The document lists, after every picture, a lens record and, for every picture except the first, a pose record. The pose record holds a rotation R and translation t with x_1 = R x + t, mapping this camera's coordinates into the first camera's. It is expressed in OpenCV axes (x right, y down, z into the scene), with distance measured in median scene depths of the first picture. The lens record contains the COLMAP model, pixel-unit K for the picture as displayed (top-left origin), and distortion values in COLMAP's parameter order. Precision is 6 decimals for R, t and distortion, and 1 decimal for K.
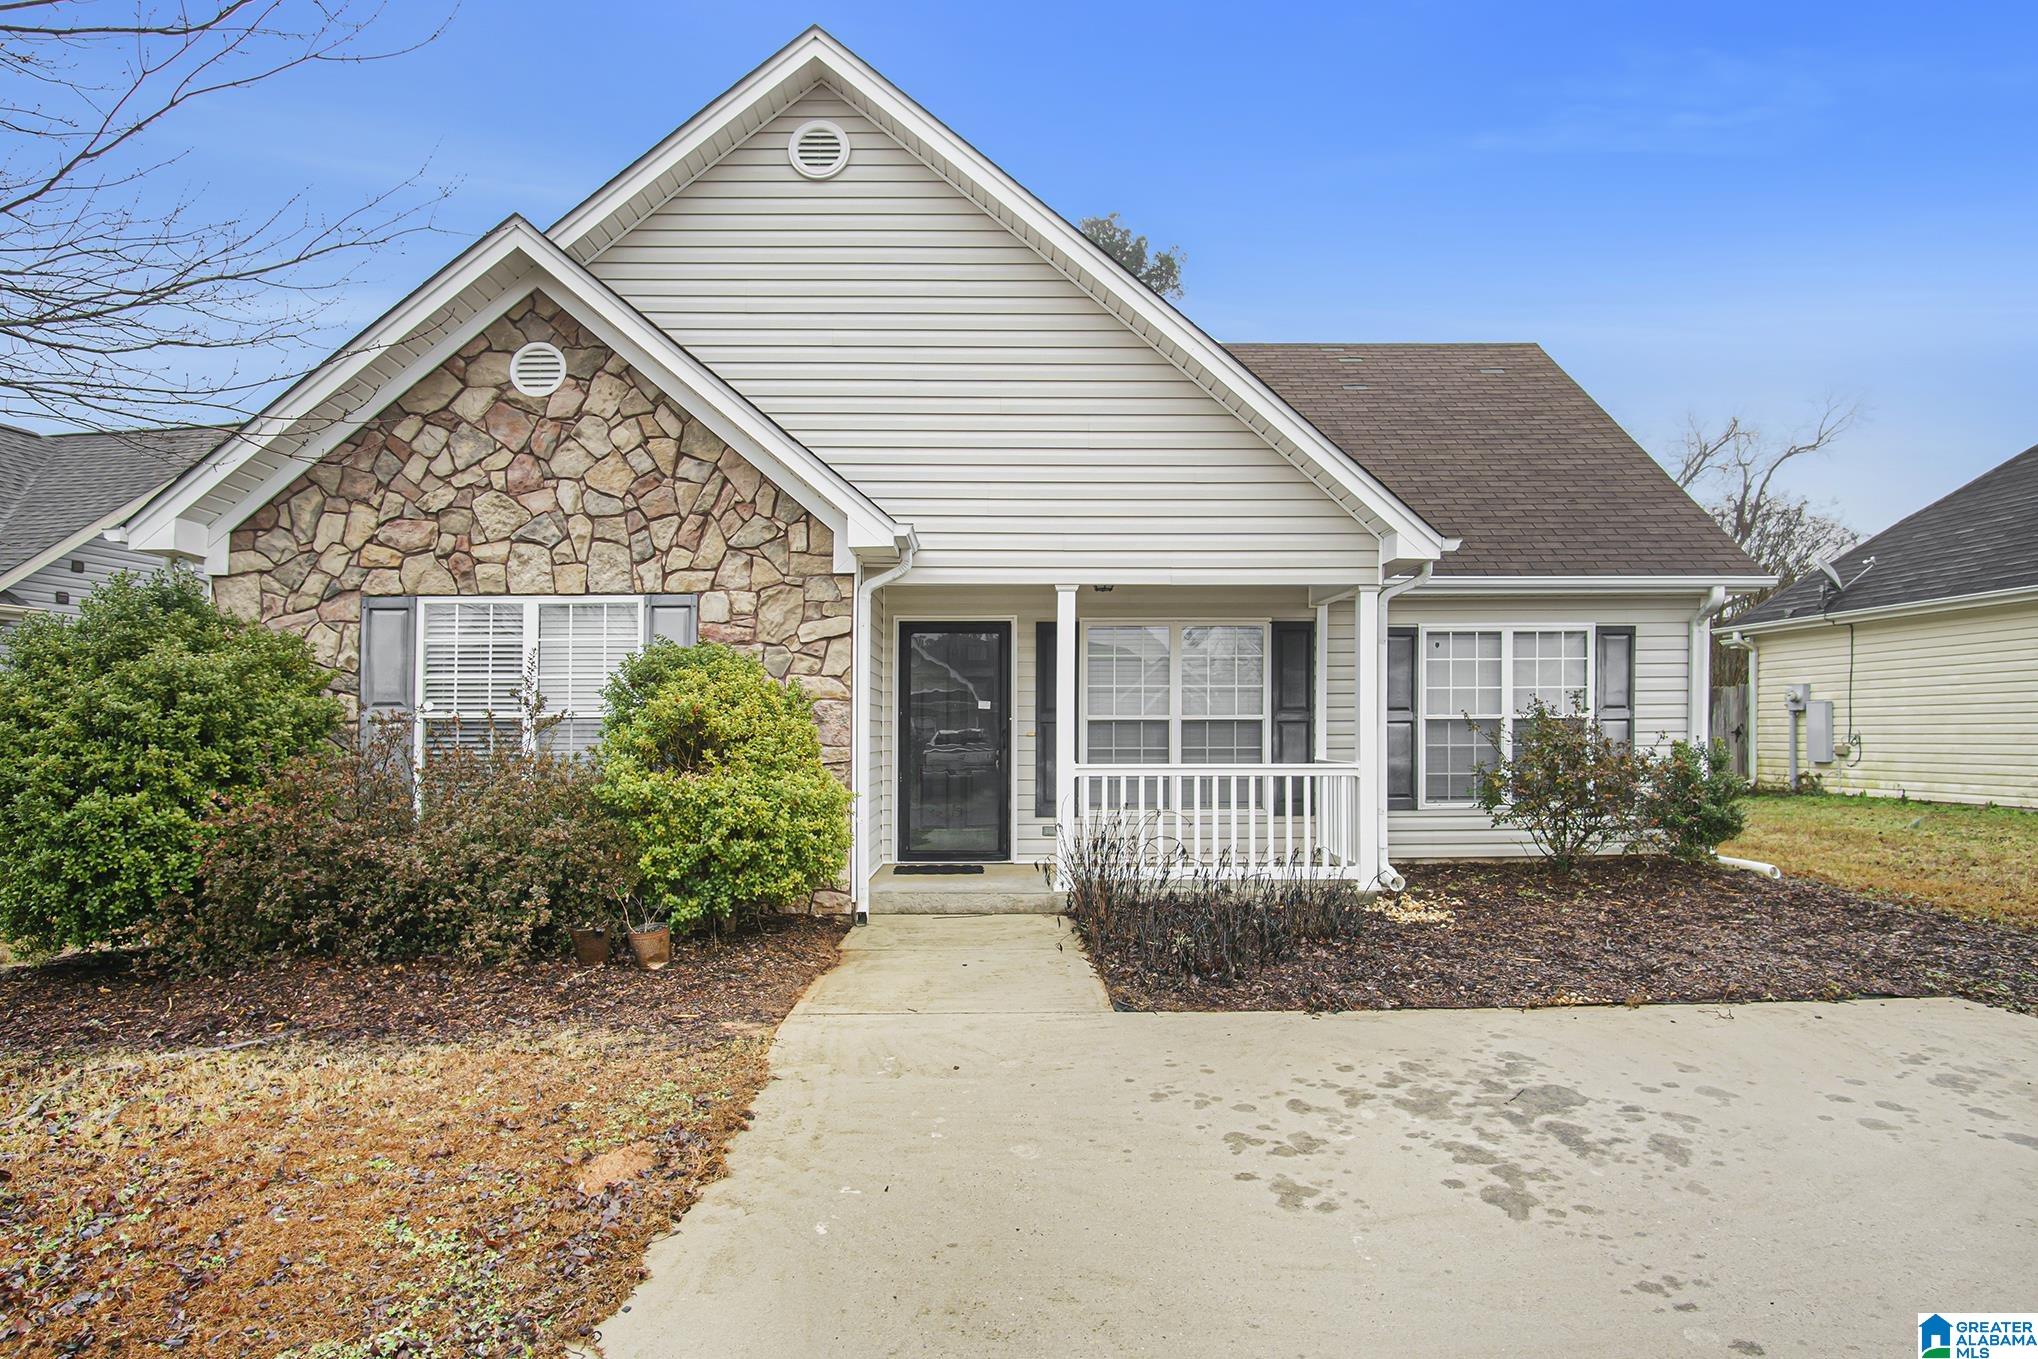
lens RADIAL K [[1090.5, 0, 997.3], [0, 1090.5, 599.7], [0, 0, 1]] dist [-0.027039, 0.002956]
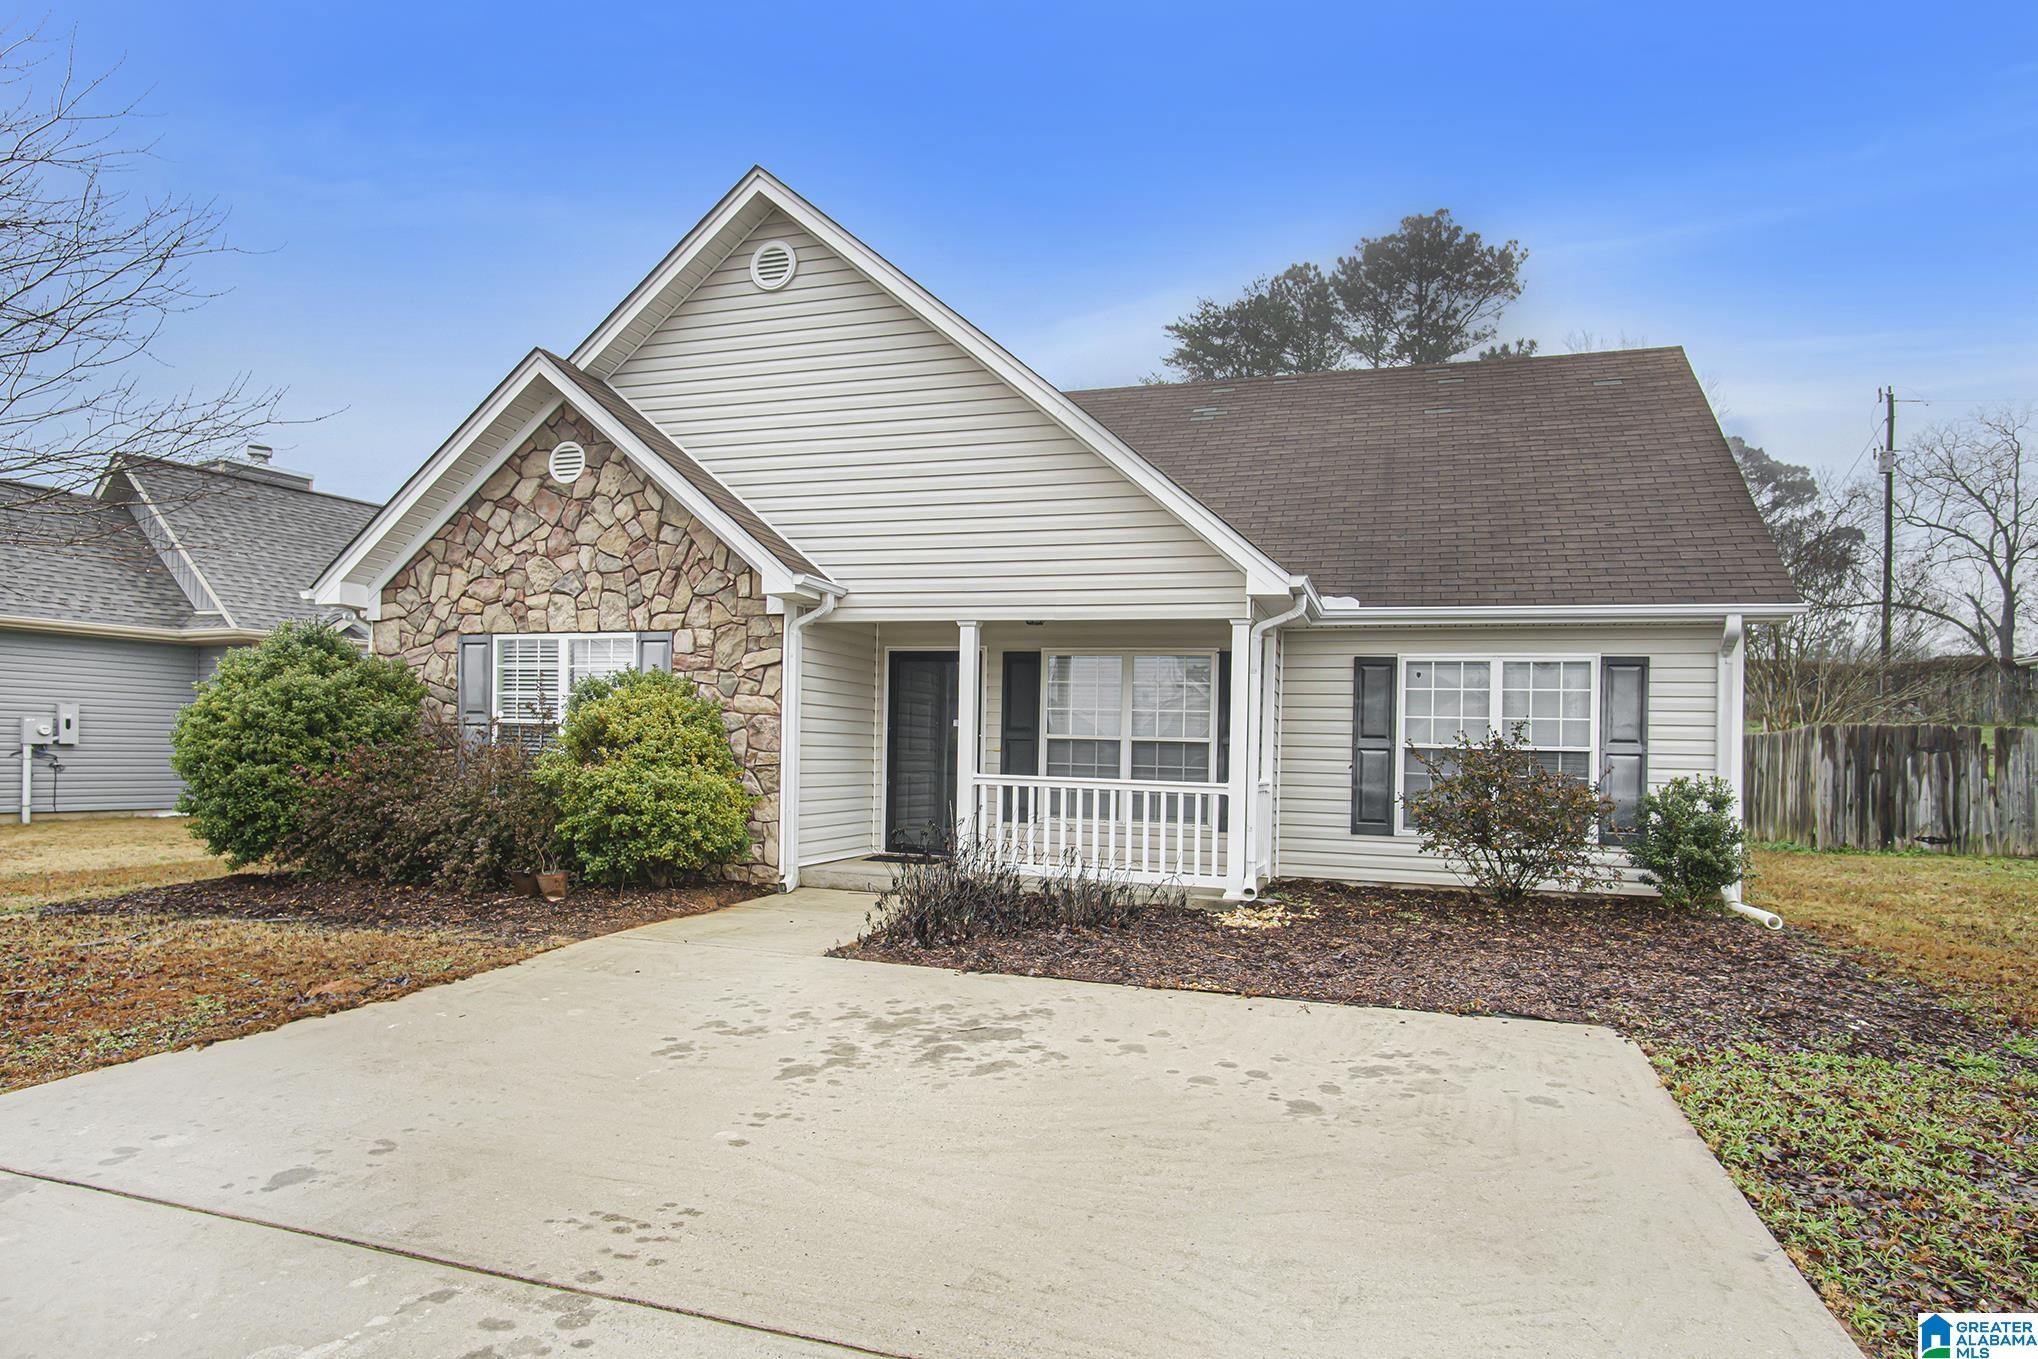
lens RADIAL K [[1090.5, 0, 1023.3], [0, 1090.5, 676.7], [0, 0, 1]] dist [-0.027039, 0.002956]
pose [[0.952663, 0.008956, -0.303896, 0.514002], [0.006363, 0.998760, 0.049381, -0.012619], [0.303962, -0.048977, 0.951425, -0.105429]]
